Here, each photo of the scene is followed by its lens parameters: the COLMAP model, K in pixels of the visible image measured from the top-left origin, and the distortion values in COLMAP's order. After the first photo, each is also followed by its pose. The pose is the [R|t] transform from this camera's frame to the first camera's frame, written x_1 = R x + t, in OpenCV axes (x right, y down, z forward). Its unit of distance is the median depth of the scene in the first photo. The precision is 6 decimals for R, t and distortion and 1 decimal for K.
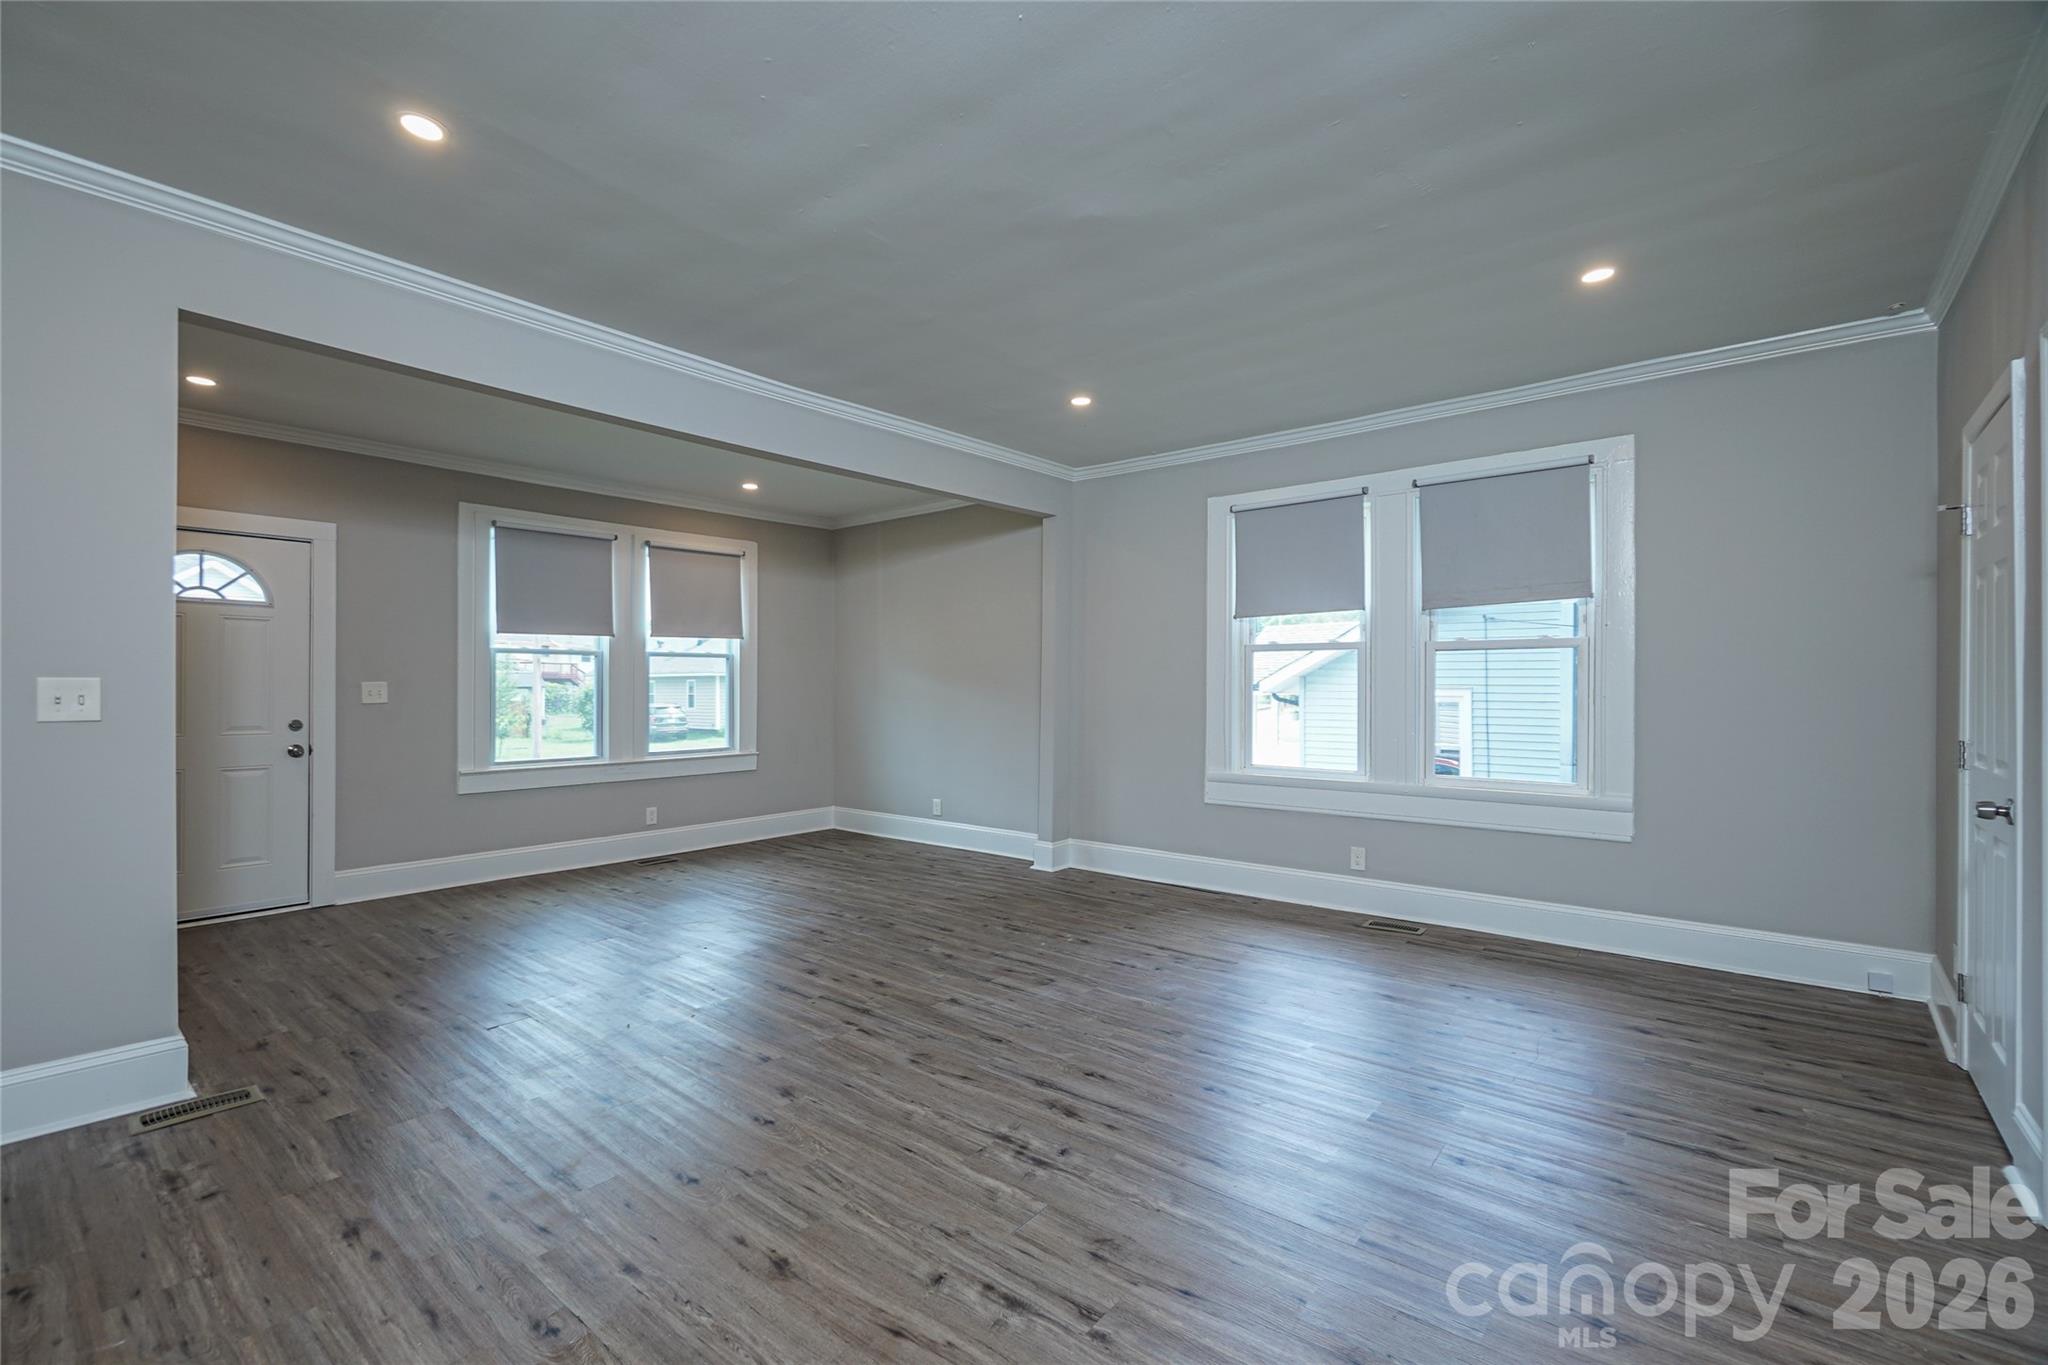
lens RADIAL K [[879.4, 0, 1024.0], [0, 879.4, 682.5], [0, 0, 1]] dist [-0.010440, 0.000221]
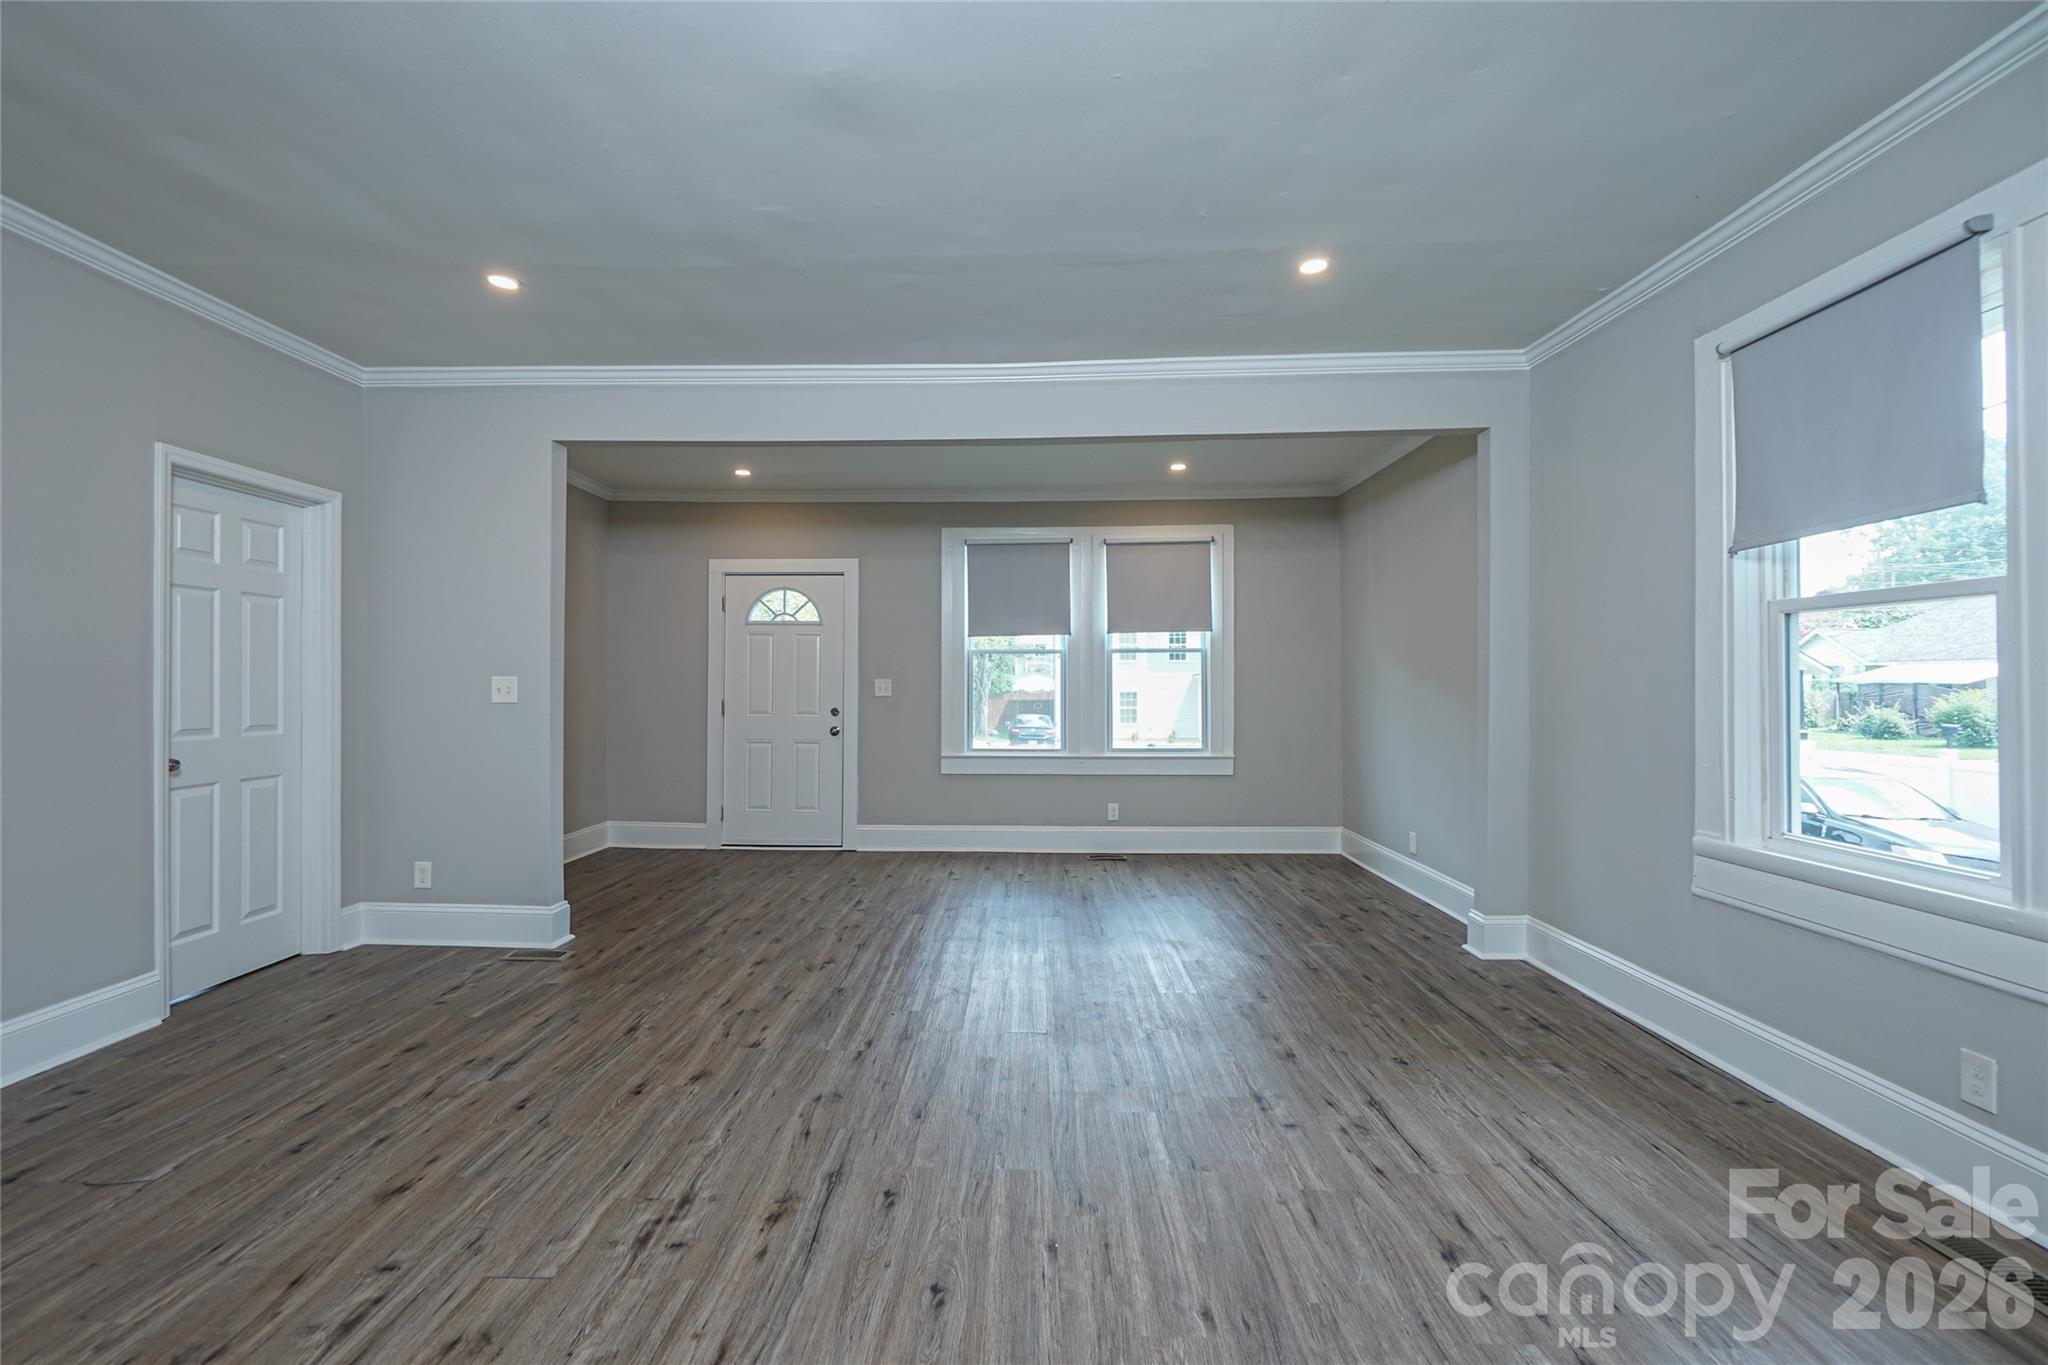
lens RADIAL K [[916.7, 0, 1010.9], [0, 916.7, 670.1], [0, 0, 1]] dist [-0.012791, 0.005475]
pose [[0.612438, -0.012206, -0.790425, 0.478930], [0.003225, 0.999911, -0.012942, 0.004048], [0.790512, 0.005377, 0.612423, 0.375353]]
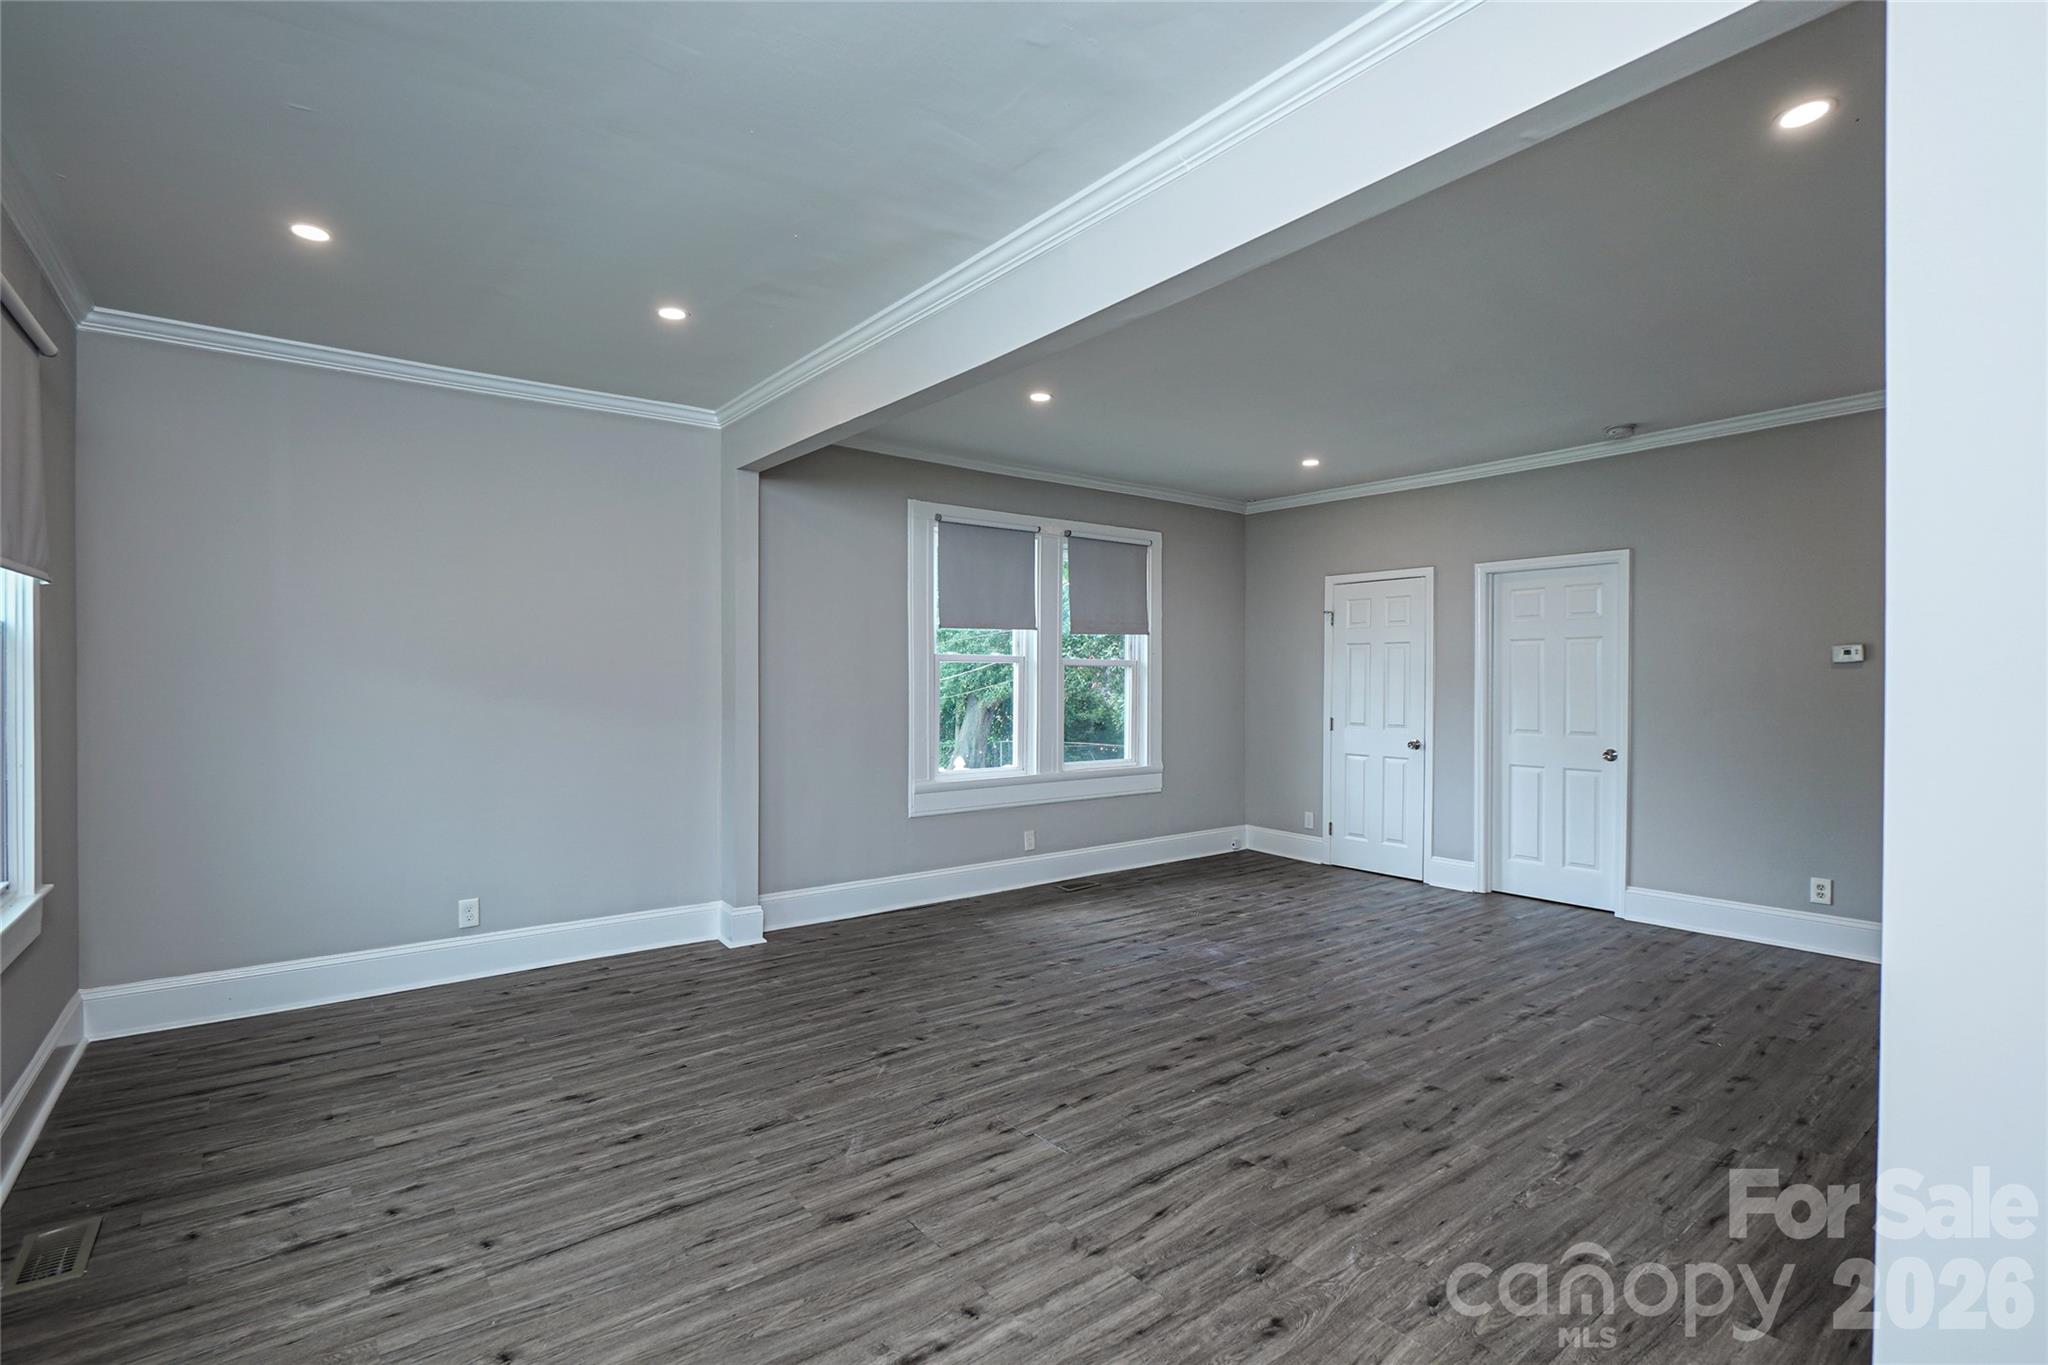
lens RADIAL K [[949.9, 0, 1024.0], [0, 949.9, 682.5], [0, 0, 1]] dist [0.012775, 0.000338]
pose [[0.211709, -0.000914, 0.977332, -0.935029], [-0.010801, 0.999936, 0.003275, -0.017219], [-0.977273, -0.011250, 0.211686, 0.794129]]
